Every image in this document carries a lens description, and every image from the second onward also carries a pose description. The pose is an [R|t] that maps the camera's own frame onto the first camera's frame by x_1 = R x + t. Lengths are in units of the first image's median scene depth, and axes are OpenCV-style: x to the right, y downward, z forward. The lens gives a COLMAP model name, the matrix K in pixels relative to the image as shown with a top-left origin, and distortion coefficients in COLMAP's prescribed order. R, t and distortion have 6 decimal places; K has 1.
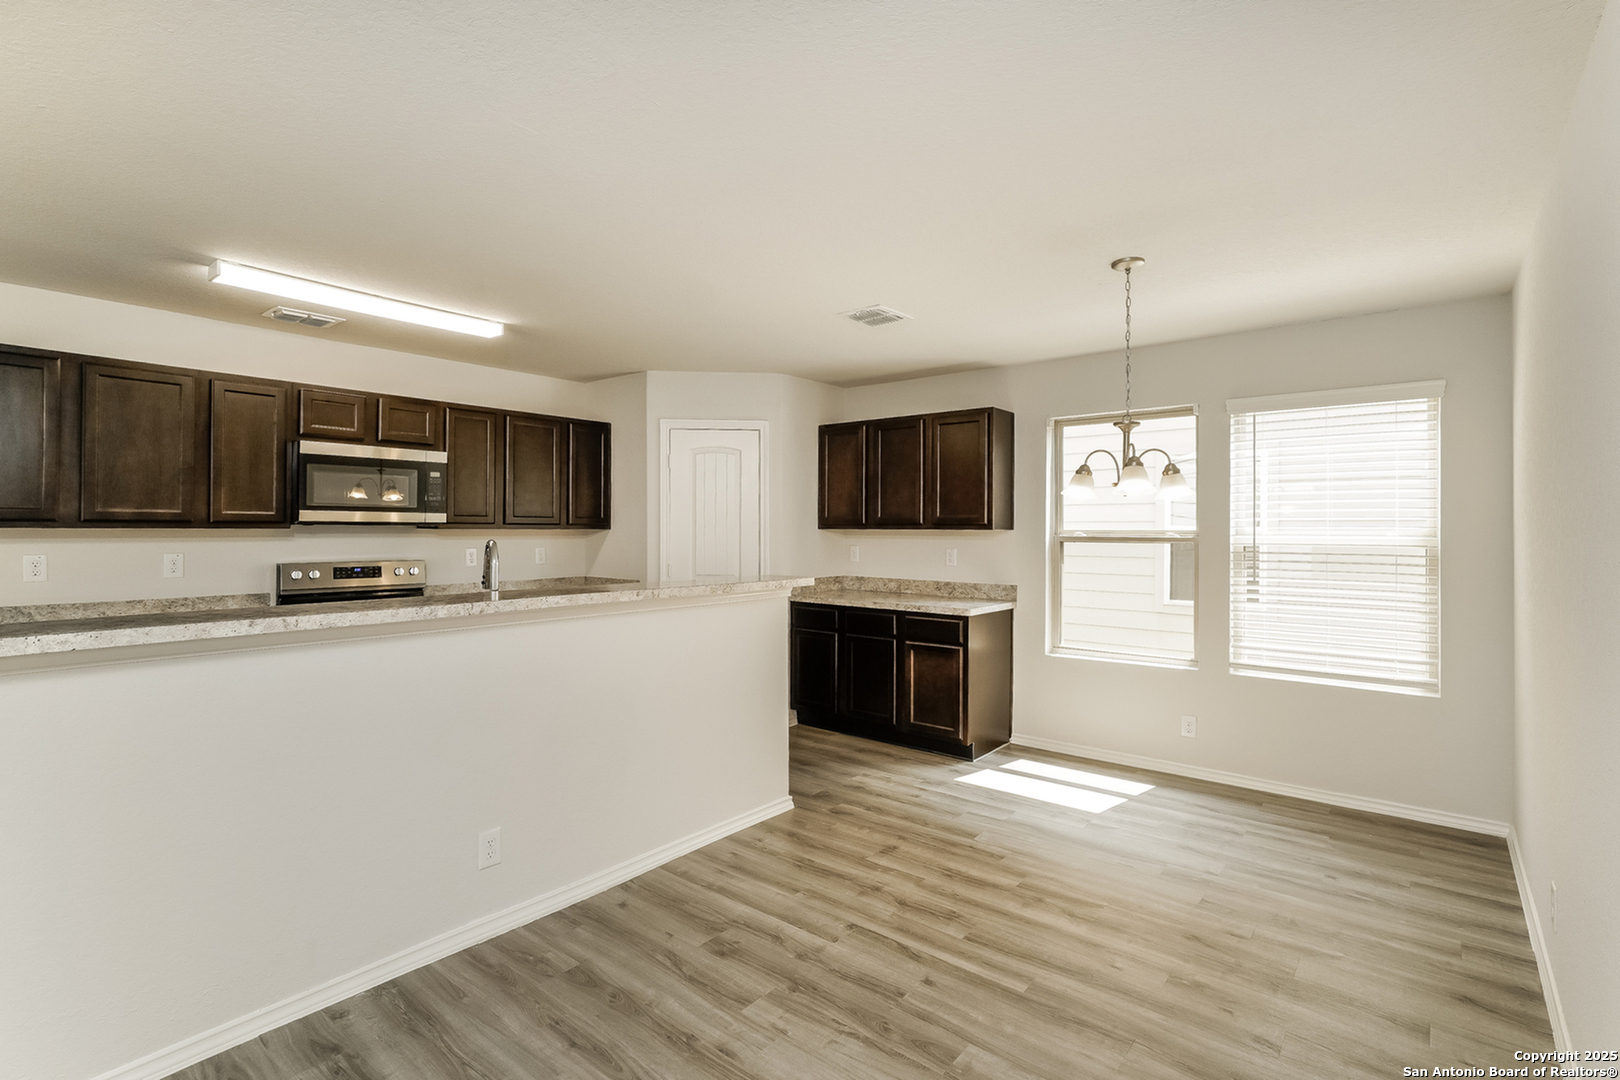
lens RADIAL K [[769.6, 0, 810.0], [0, 769.6, 540.0], [0, 0, 1]] dist [0.000656, 0.000151]
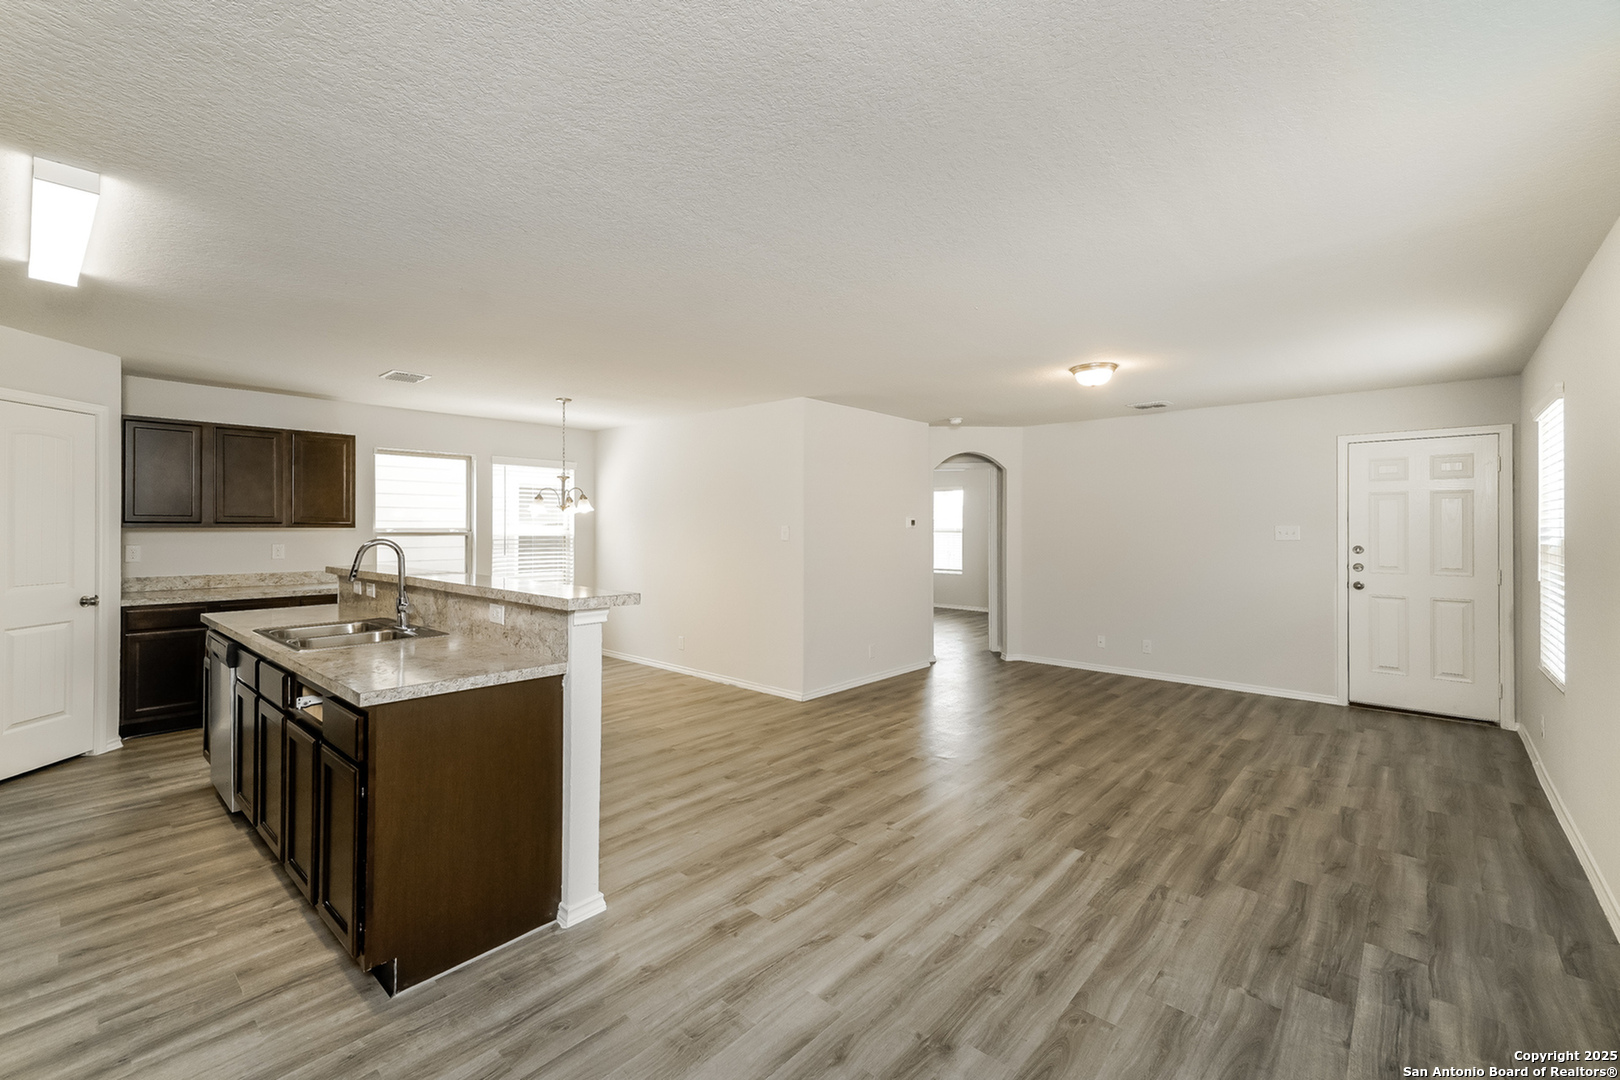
lens RADIAL K [[682.8, 0, 794.9], [0, 682.8, 526.0], [0, 0, 1]] dist [0.008062, 0.004069]
pose [[0.049446, -0.001519, 0.998776, -0.902336], [0.011352, 0.999935, 0.000959, -0.008820], [-0.998712, 0.011290, 0.049460, 0.187449]]
